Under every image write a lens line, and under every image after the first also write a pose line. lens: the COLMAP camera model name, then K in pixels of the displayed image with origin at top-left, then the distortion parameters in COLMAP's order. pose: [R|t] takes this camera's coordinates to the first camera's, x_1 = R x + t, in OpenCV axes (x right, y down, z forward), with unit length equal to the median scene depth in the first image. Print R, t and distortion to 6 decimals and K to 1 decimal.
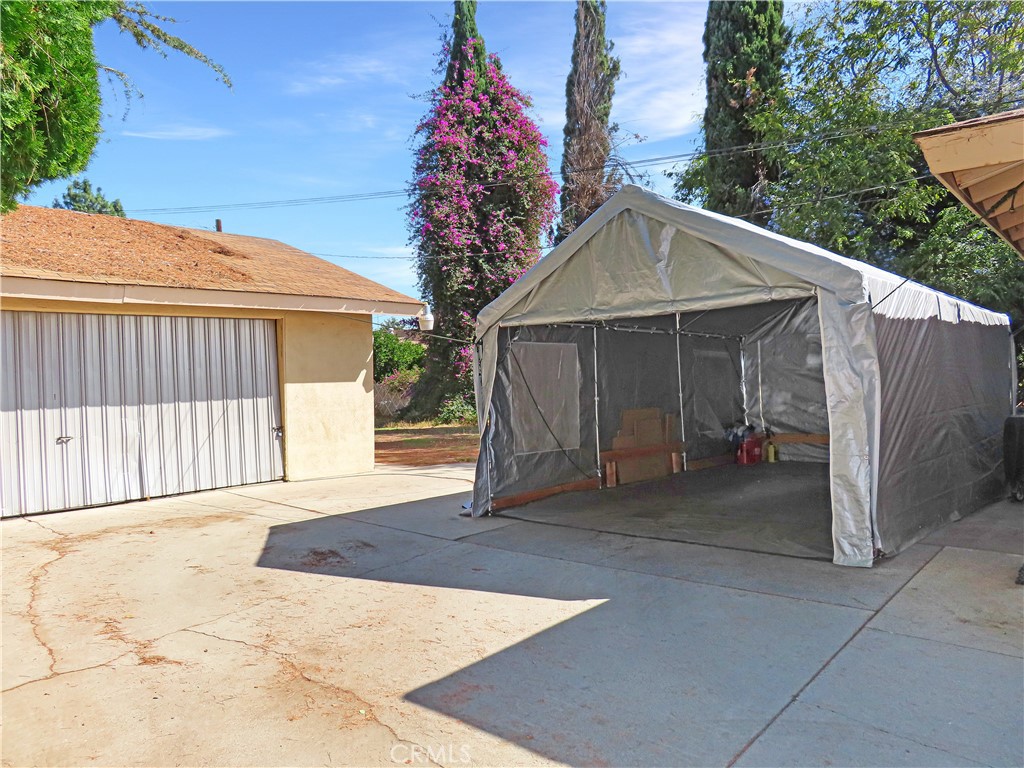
lens RADIAL K [[740.1, 0, 538.0], [0, 740.1, 396.1], [0, 0, 1]] dist [-0.017830, -0.001256]
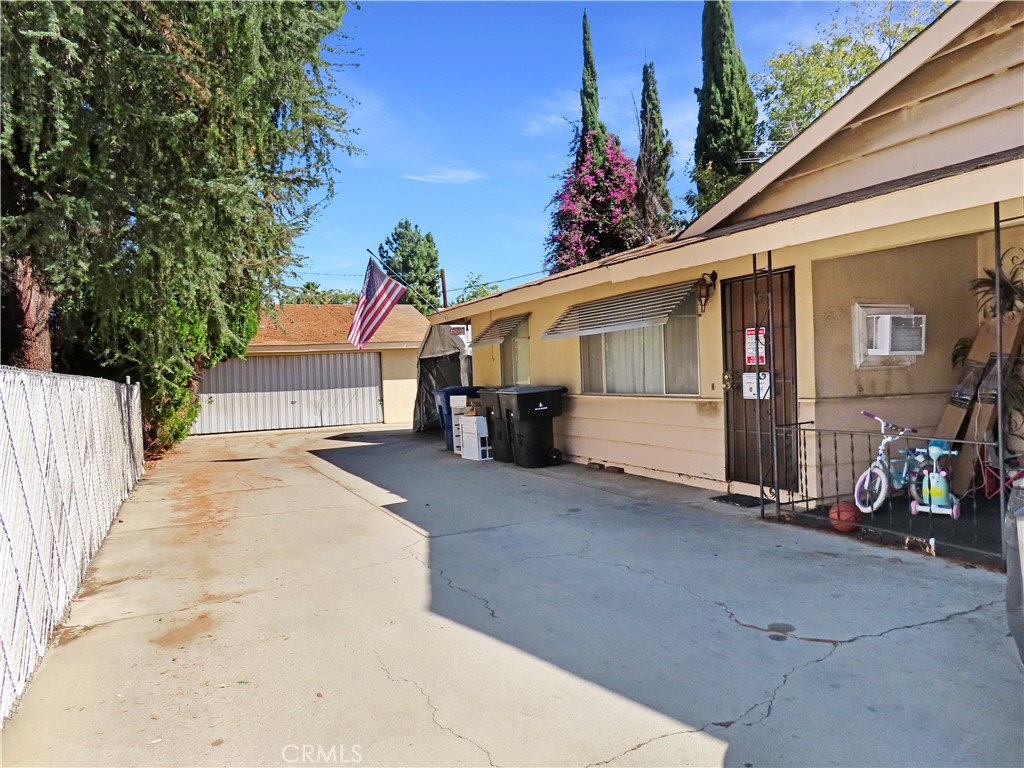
lens RADIAL K [[743.7, 0, 512.0], [0, 743.7, 384.0], [0, 0, 1]] dist [0.001878, 0.000411]
pose [[0.900334, -0.003636, -0.435184, 0.401653], [0.003115, 0.999993, -0.001910, 0.000161], [0.435188, 0.000364, 0.900340, -0.351765]]
